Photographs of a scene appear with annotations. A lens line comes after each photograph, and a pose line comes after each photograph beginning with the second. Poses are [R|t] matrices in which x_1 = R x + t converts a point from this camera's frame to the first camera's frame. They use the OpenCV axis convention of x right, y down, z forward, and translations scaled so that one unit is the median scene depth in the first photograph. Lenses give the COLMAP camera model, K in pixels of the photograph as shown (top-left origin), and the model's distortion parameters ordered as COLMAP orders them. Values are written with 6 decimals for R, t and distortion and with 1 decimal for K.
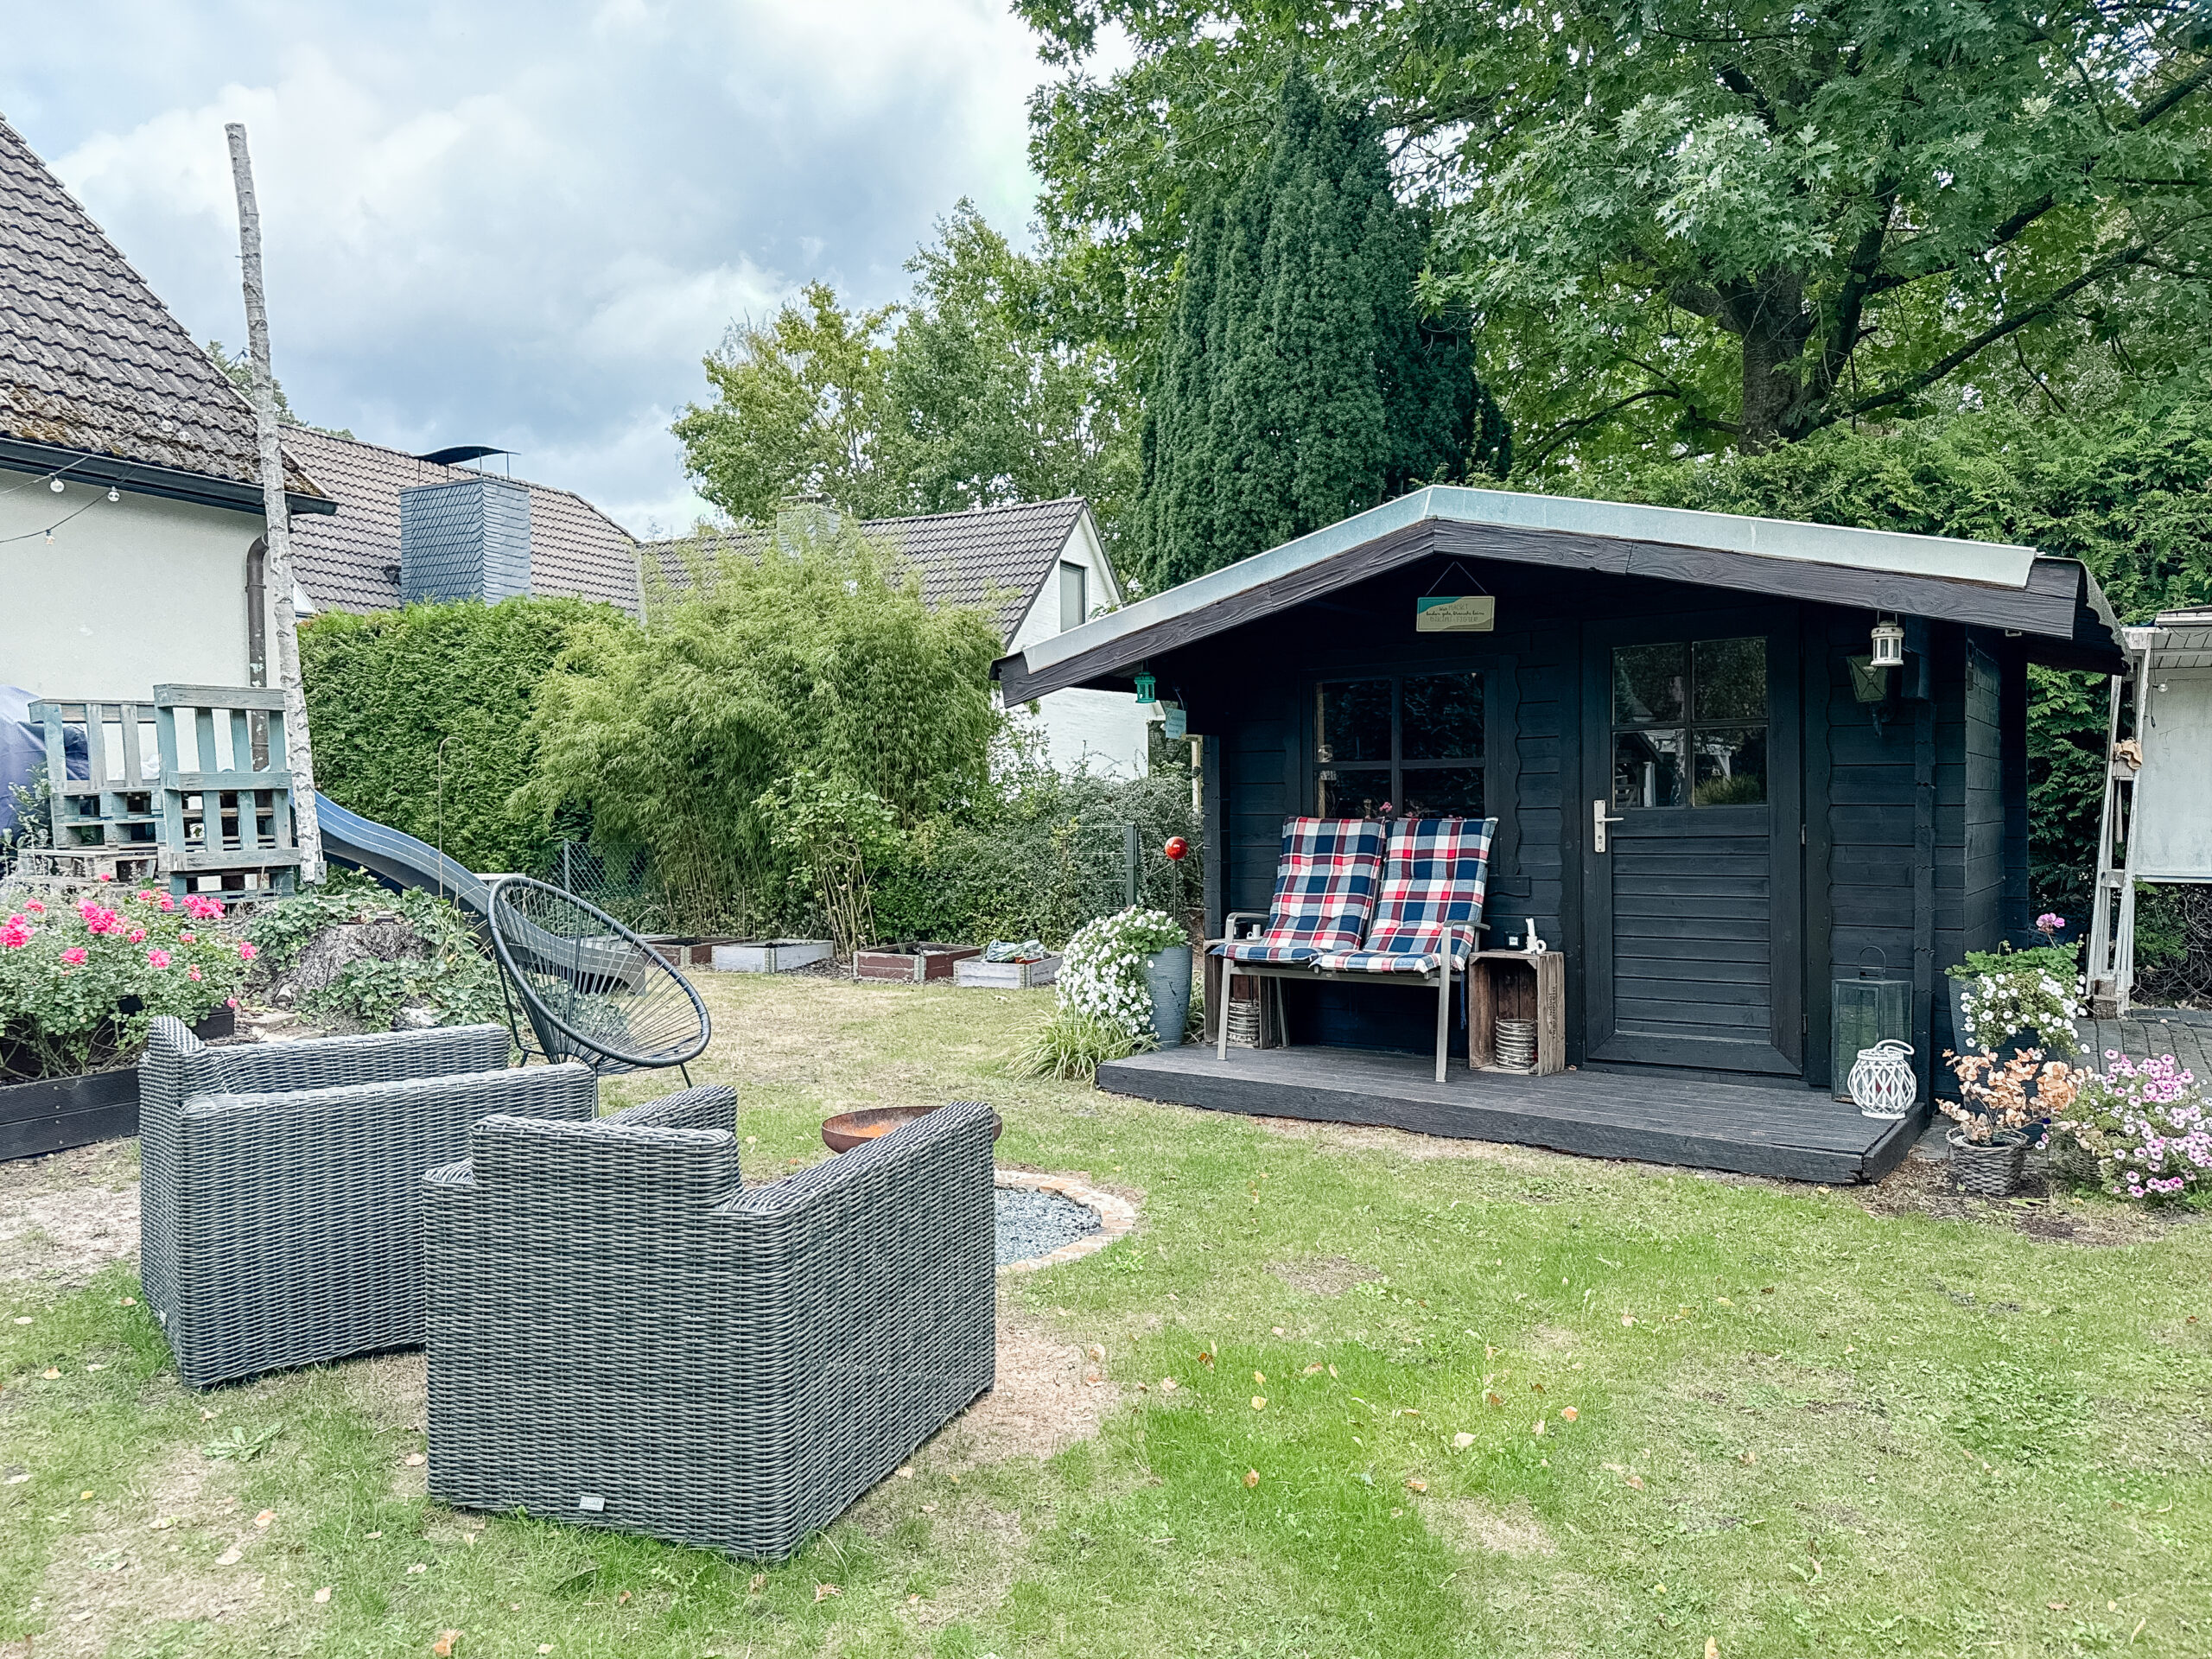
lens RADIAL K [[1547.4, 0, 1106.0], [0, 1547.4, 829.5], [0, 0, 1]] dist [0.087158, -0.102970]
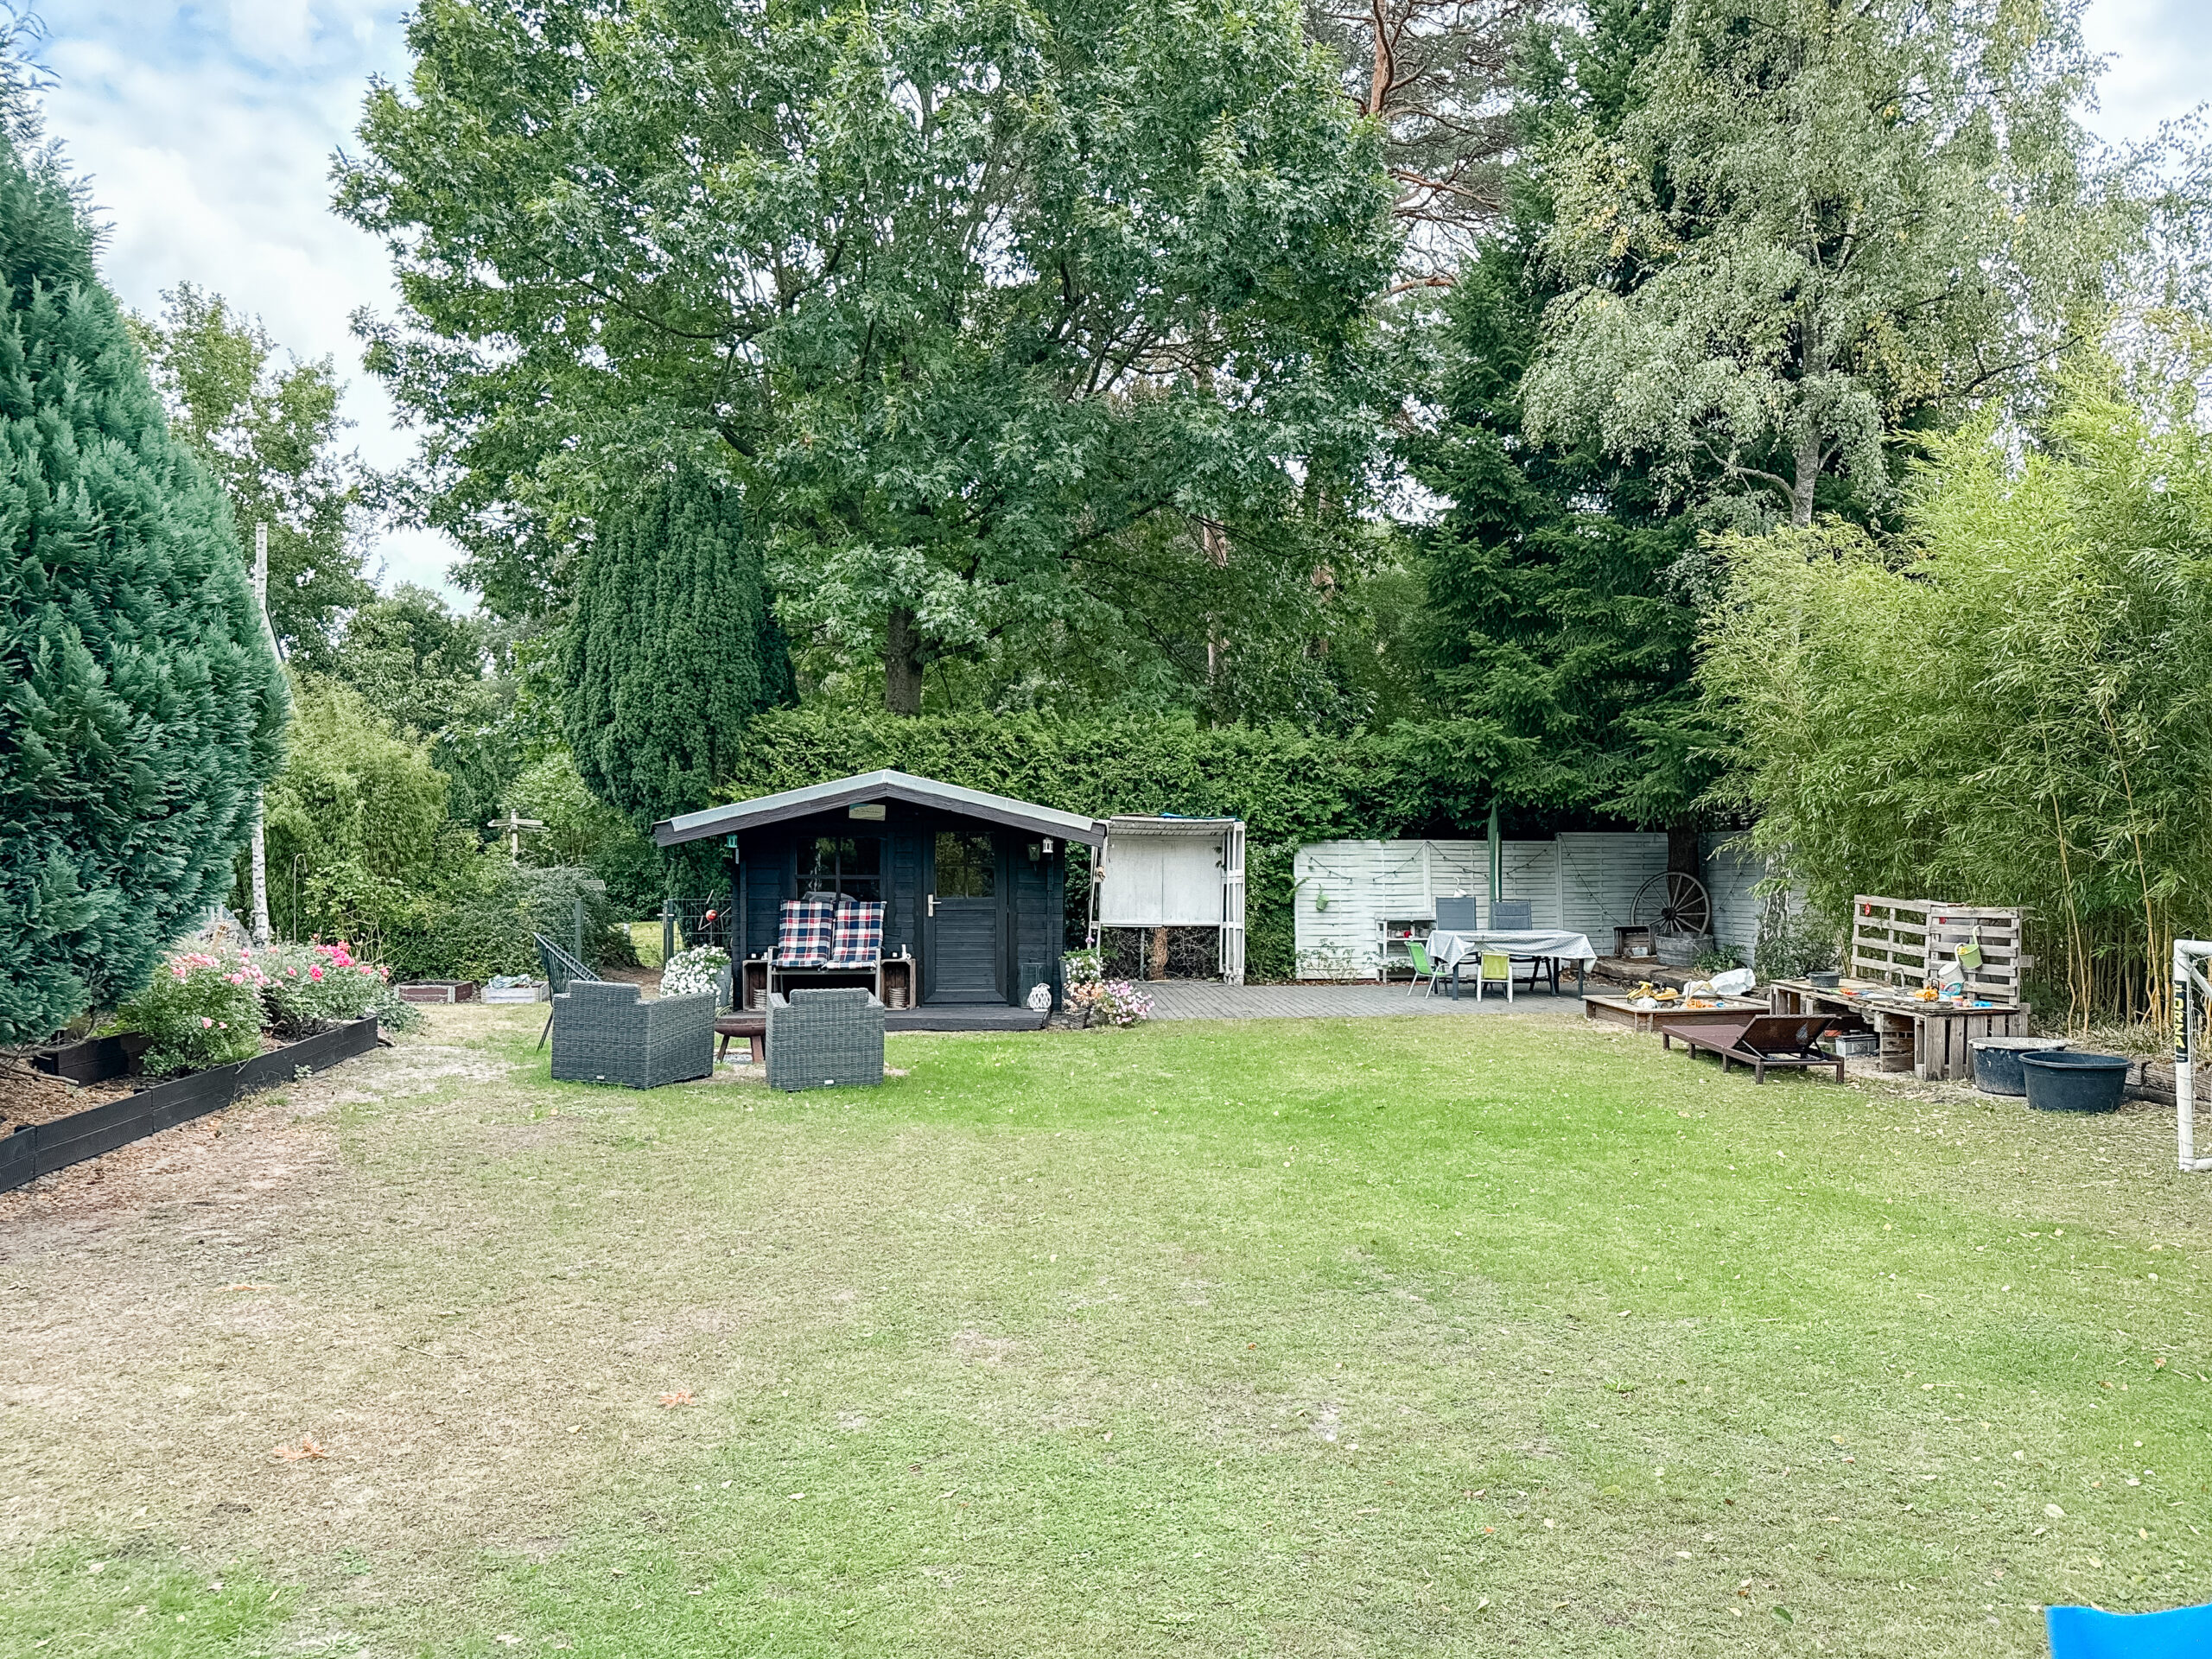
lens RADIAL K [[1589.2, 0, 1075.5], [0, 1589.2, 814.0], [0, 0, 1]] dist [0.030982, -0.038277]
pose [[0.825248, 0.028982, 0.564027, -0.815394], [-0.003424, 0.998921, -0.046318, -0.028182], [-0.564760, 0.036293, 0.824457, -1.060397]]
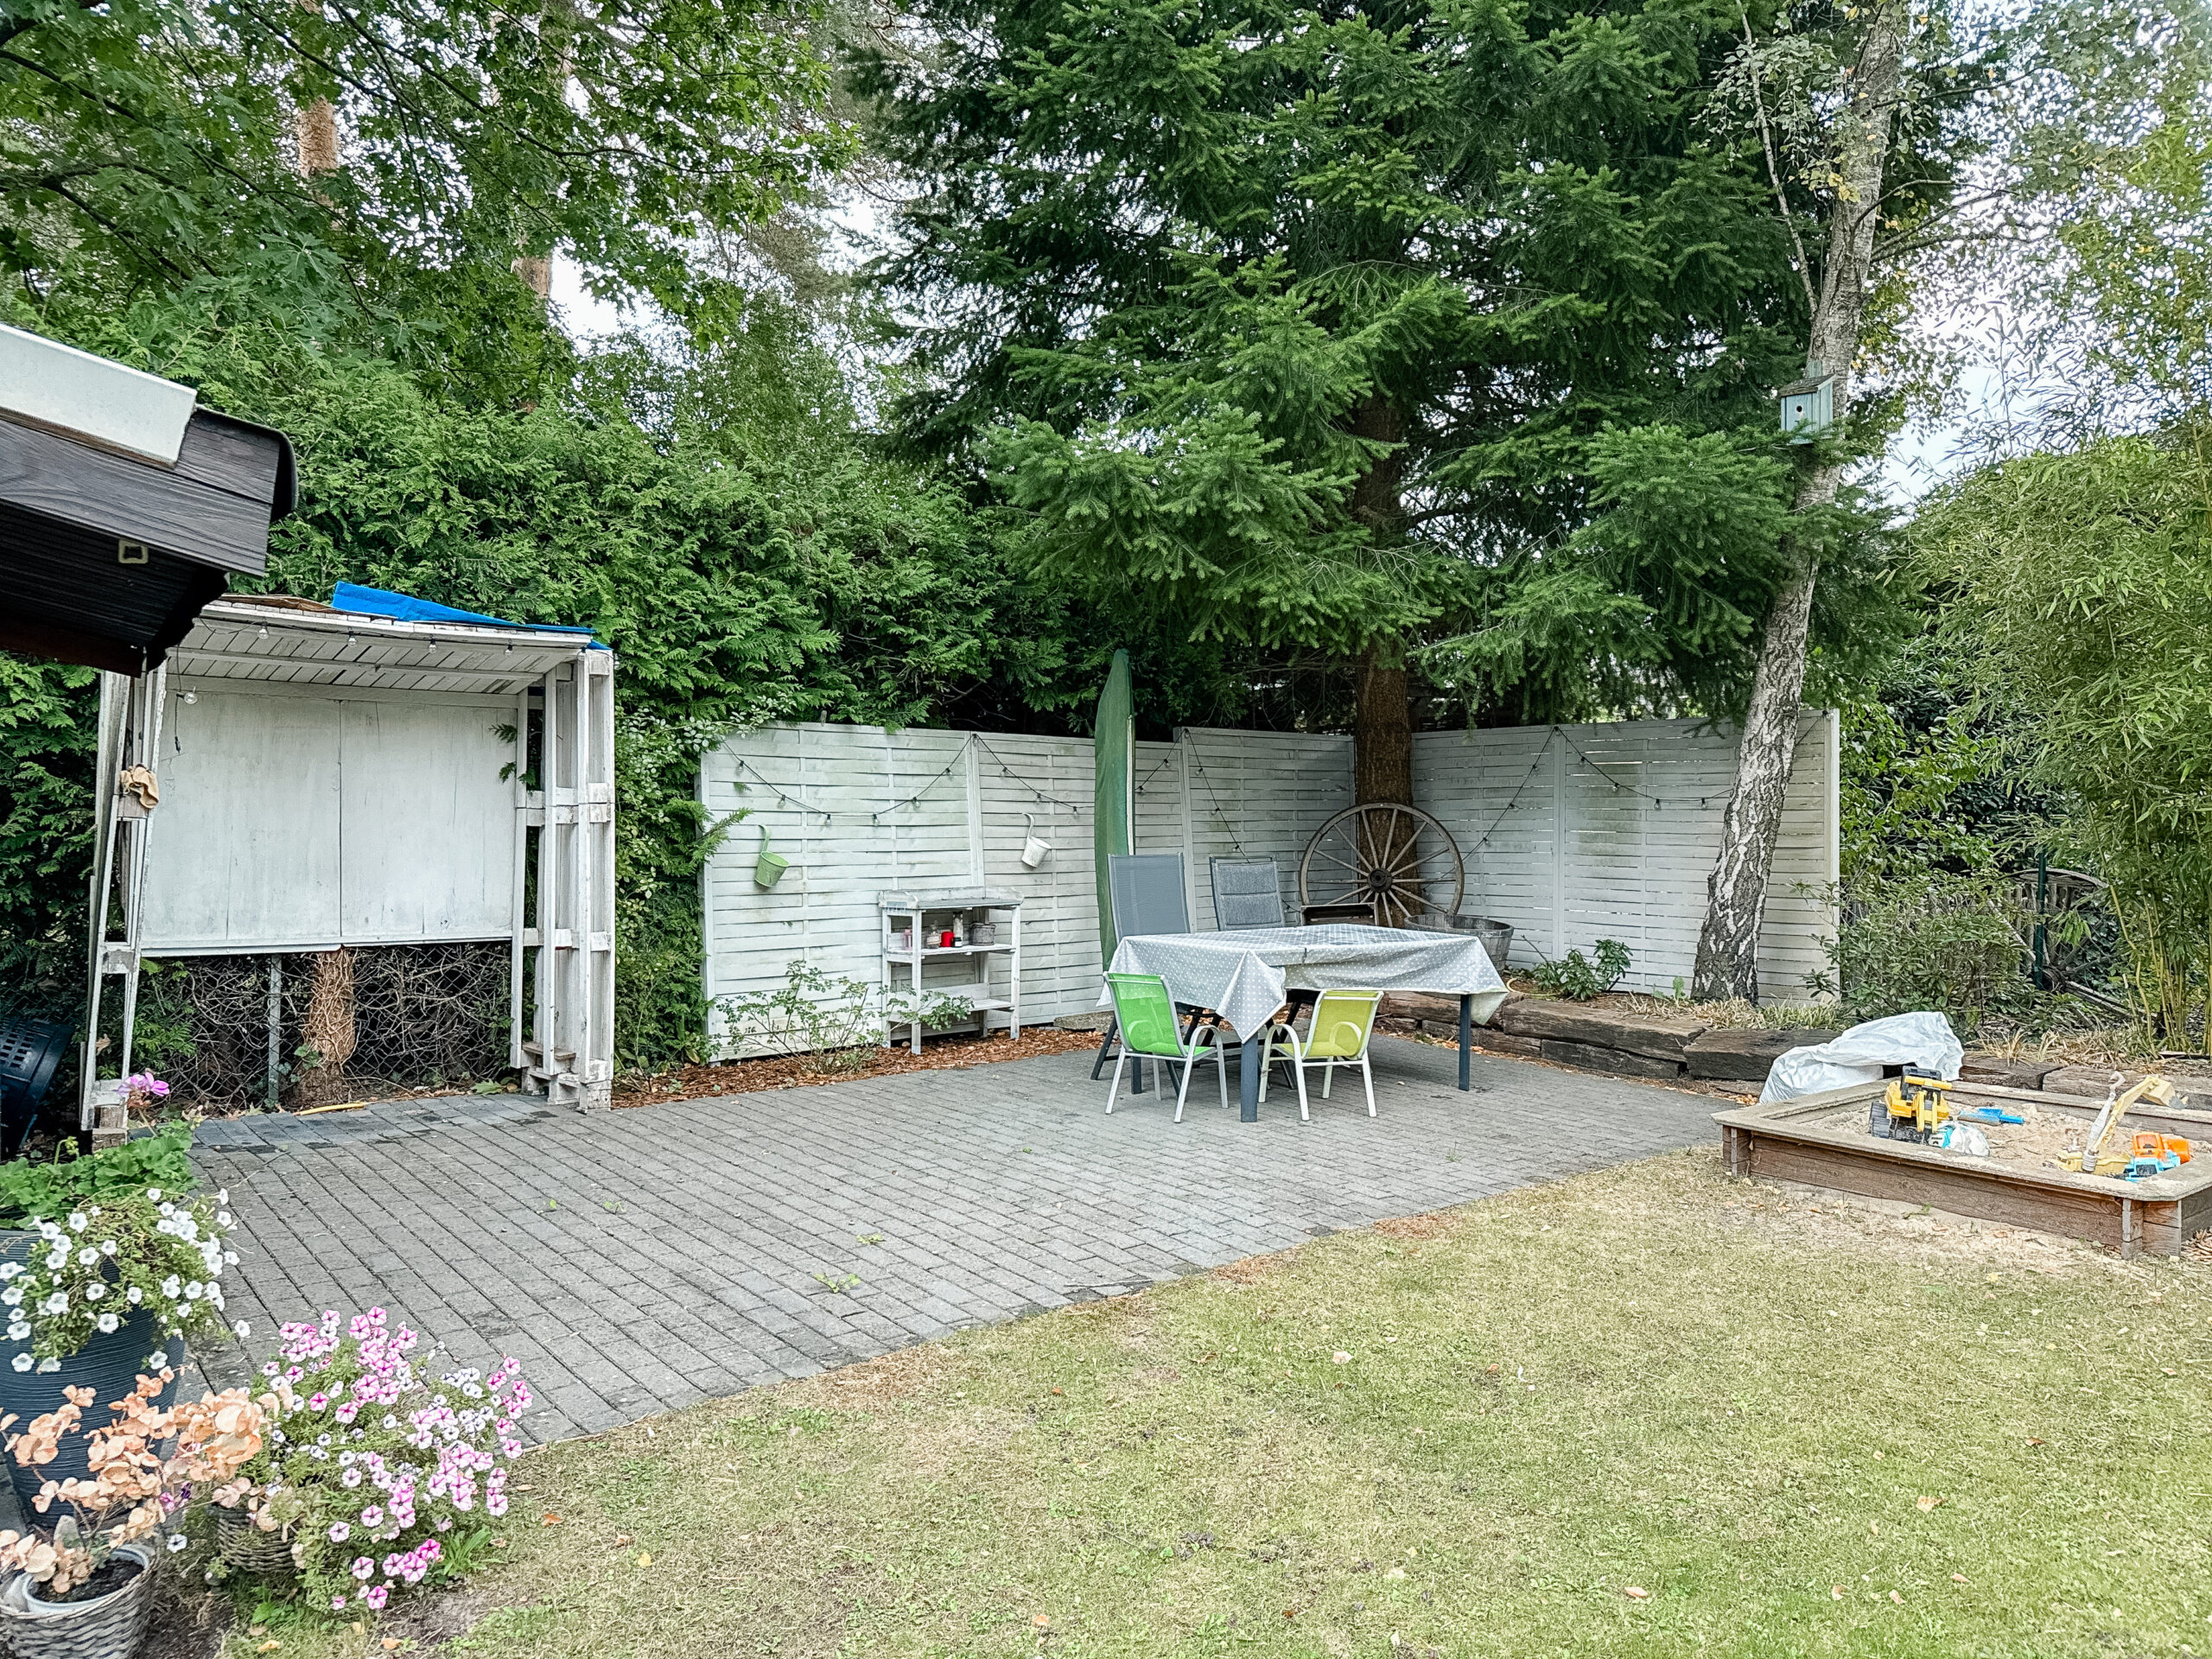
lens RADIAL K [[1575.4, 0, 1098.5], [0, 1575.4, 853.7], [0, 0, 1]] dist [0.072932, -0.069018]
pose [[0.371096, -0.006231, 0.928574, 0.145006], [0.005191, 0.999976, 0.004635, -0.020862], [-0.928580, 0.003100, 0.371119, 0.354283]]
